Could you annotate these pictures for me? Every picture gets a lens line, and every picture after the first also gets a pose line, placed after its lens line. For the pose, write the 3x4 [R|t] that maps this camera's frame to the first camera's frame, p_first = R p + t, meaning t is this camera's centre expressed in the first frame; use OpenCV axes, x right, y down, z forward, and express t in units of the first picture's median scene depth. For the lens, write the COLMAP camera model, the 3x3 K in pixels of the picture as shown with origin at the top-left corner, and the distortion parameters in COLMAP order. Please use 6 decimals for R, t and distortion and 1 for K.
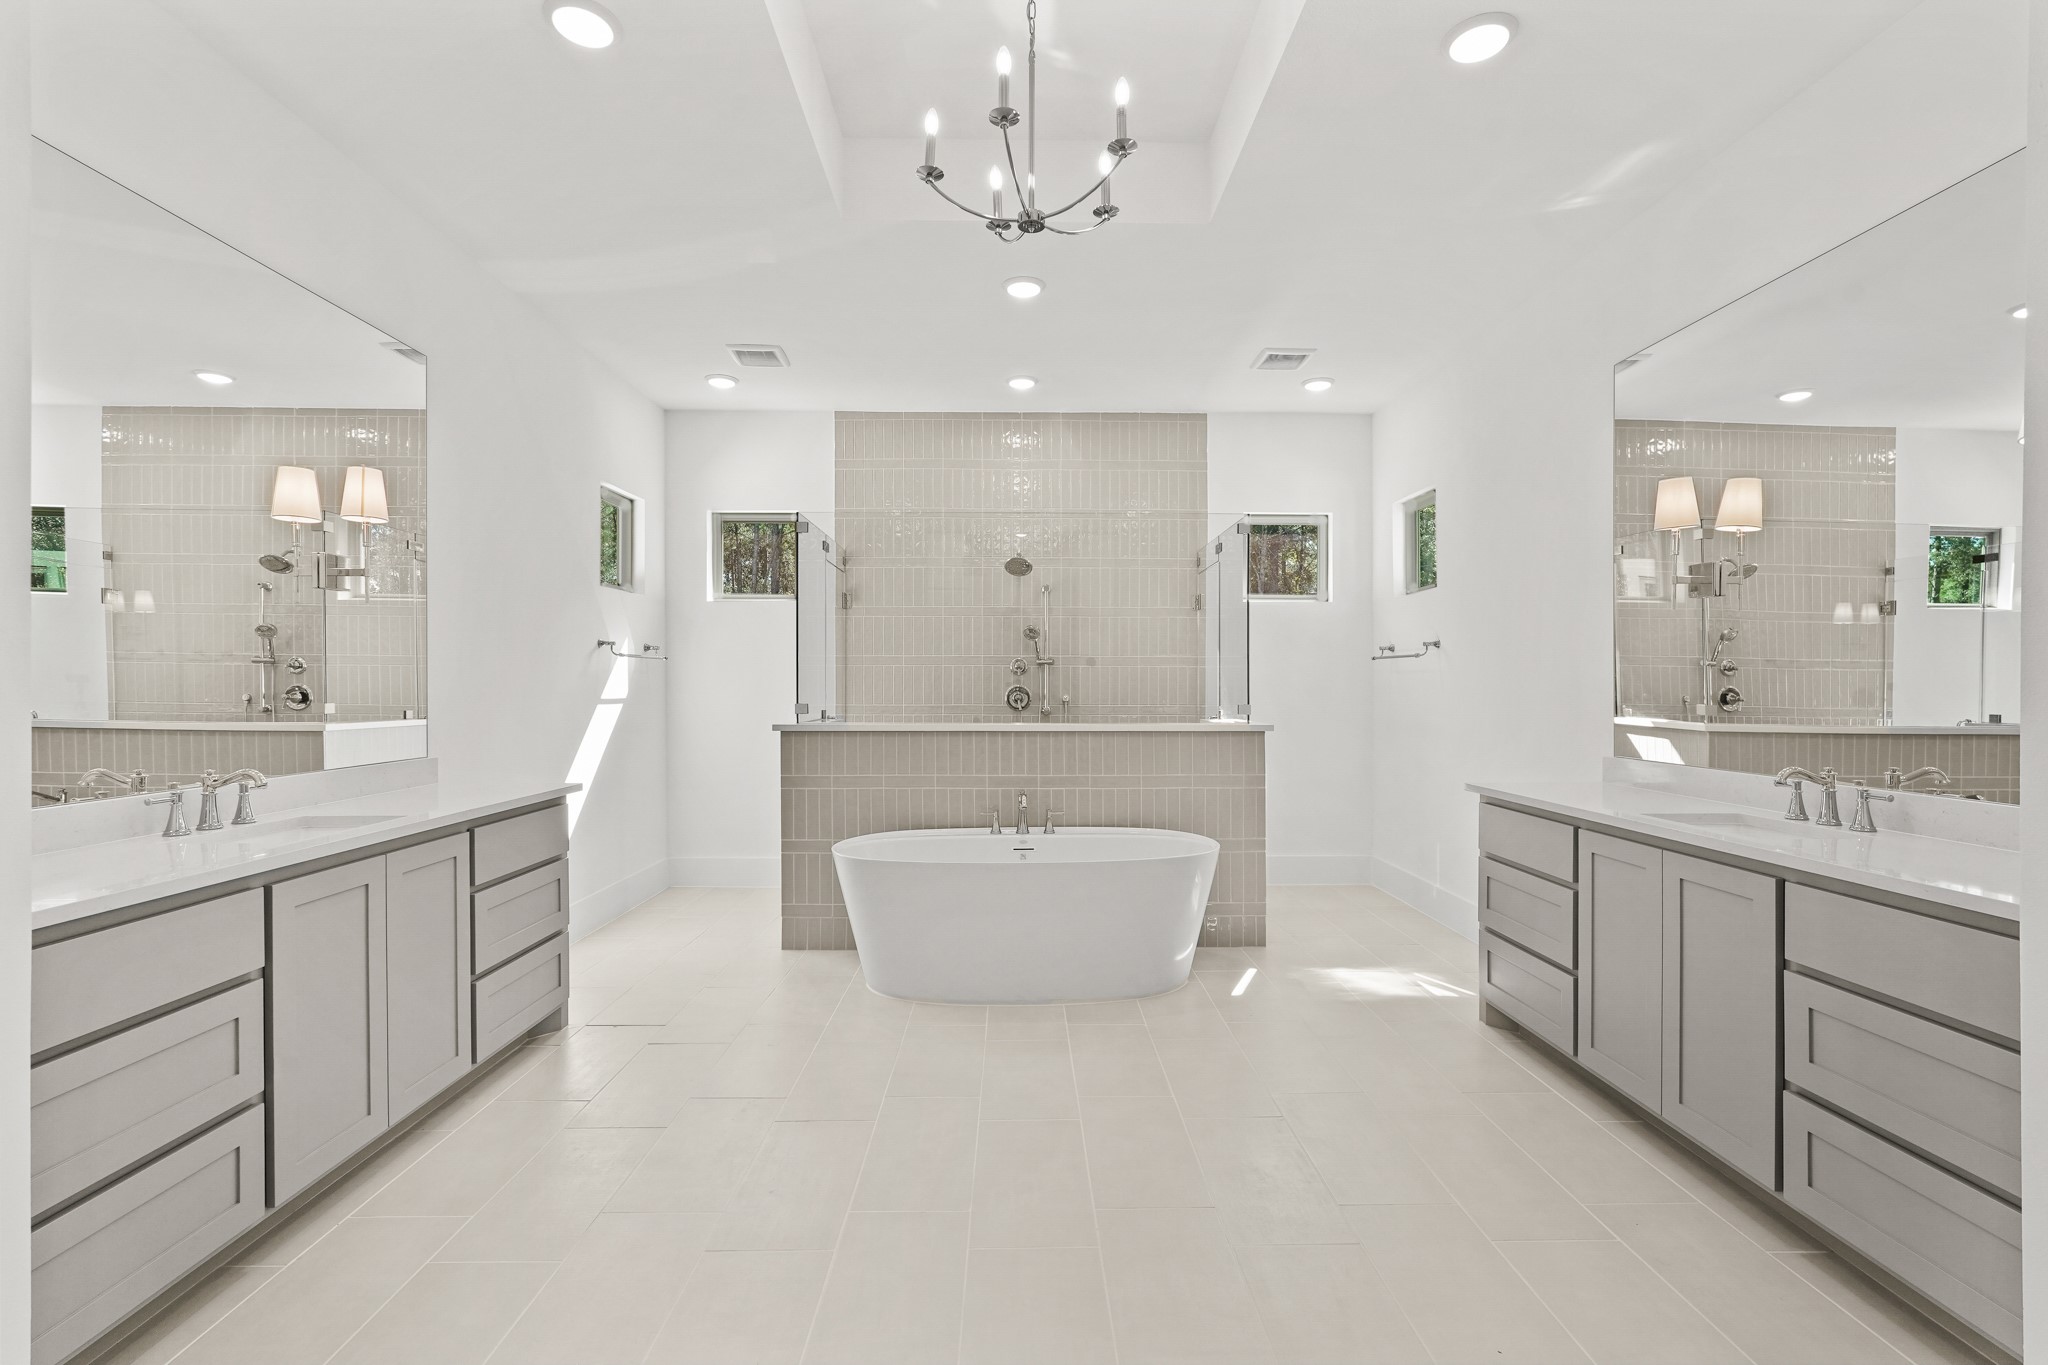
lens RADIAL K [[932.5, 0, 1018.0], [0, 932.5, 690.0], [0, 0, 1]] dist [-0.001632, 0.001980]
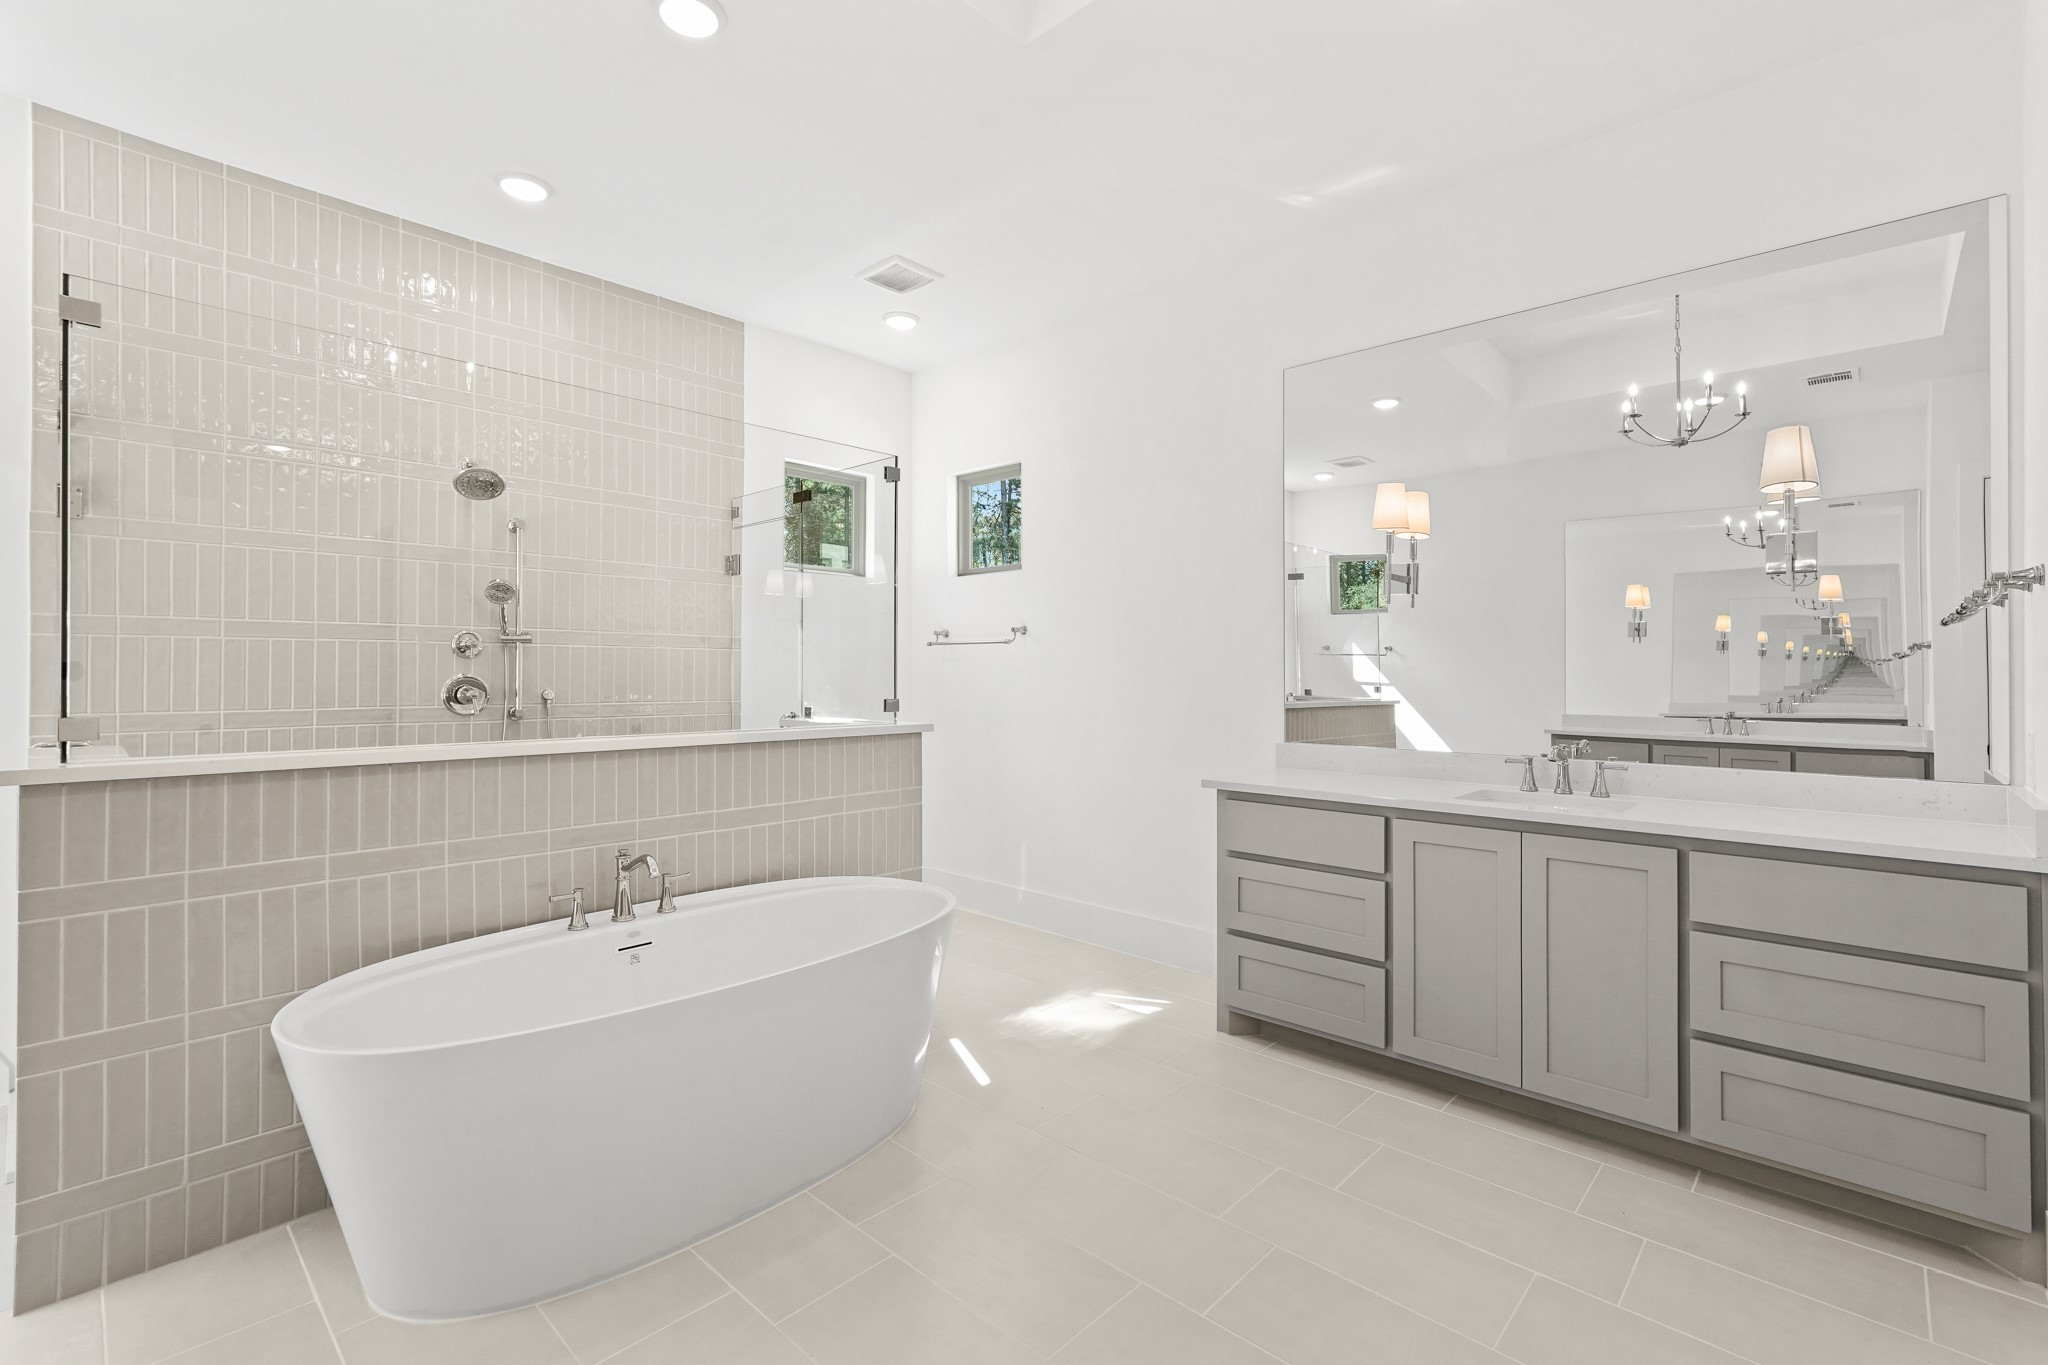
lens RADIAL K [[932.5, 0, 1030.9], [0, 932.5, 666.0], [0, 0, 1]] dist [-0.001632, 0.001980]
pose [[0.683774, 0.005440, 0.729673, -0.252867], [0.004193, 0.999926, -0.011384, -0.002851], [-0.729681, 0.010844, 0.683701, 0.387118]]
